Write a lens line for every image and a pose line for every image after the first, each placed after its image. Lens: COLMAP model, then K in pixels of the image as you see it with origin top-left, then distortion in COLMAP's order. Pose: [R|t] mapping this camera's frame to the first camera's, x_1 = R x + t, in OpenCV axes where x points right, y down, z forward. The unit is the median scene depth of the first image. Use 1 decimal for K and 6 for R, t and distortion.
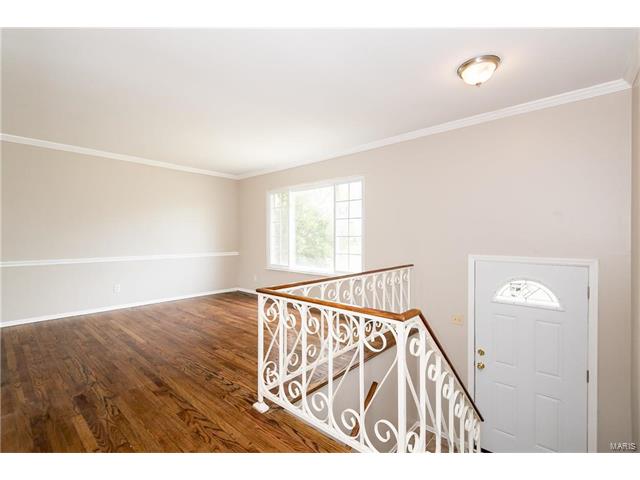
lens RADIAL K [[301.0, 0, 320.0], [0, 301.0, 240.0], [0, 0, 1]] dist [0.000741, 0.000467]
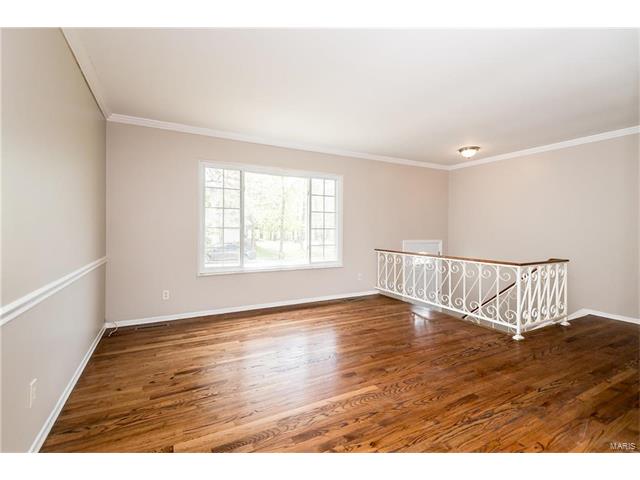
lens RADIAL K [[297.1, 0, 319.2], [0, 297.1, 234.1], [0, 0, 1]] dist [0.001028, -0.000361]
pose [[0.346205, -0.014354, 0.938049, -1.267927], [0.001890, 0.999892, 0.014603, -0.011601], [-0.938157, -0.003283, 0.346194, 0.903589]]
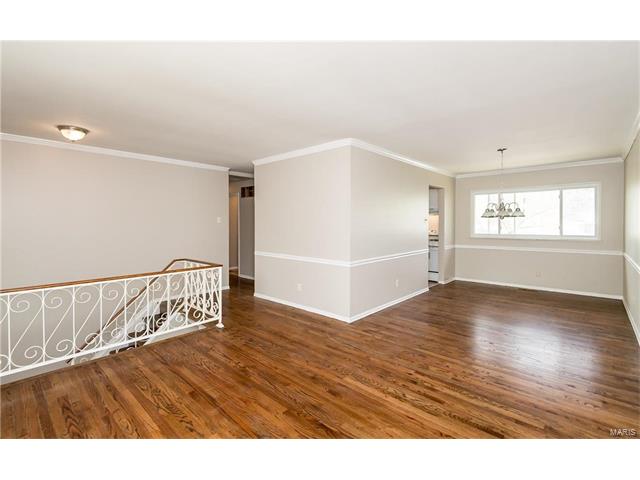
lens RADIAL K [[297.1, 0, 319.2], [0, 297.1, 234.1], [0, 0, 1]] dist [0.001028, -0.000361]
pose [[-0.999933, 0.005460, 0.010183, -0.534396], [0.006035, 0.998338, 0.057308, -0.084140], [-0.009853, 0.057365, -0.998305, 1.787002]]
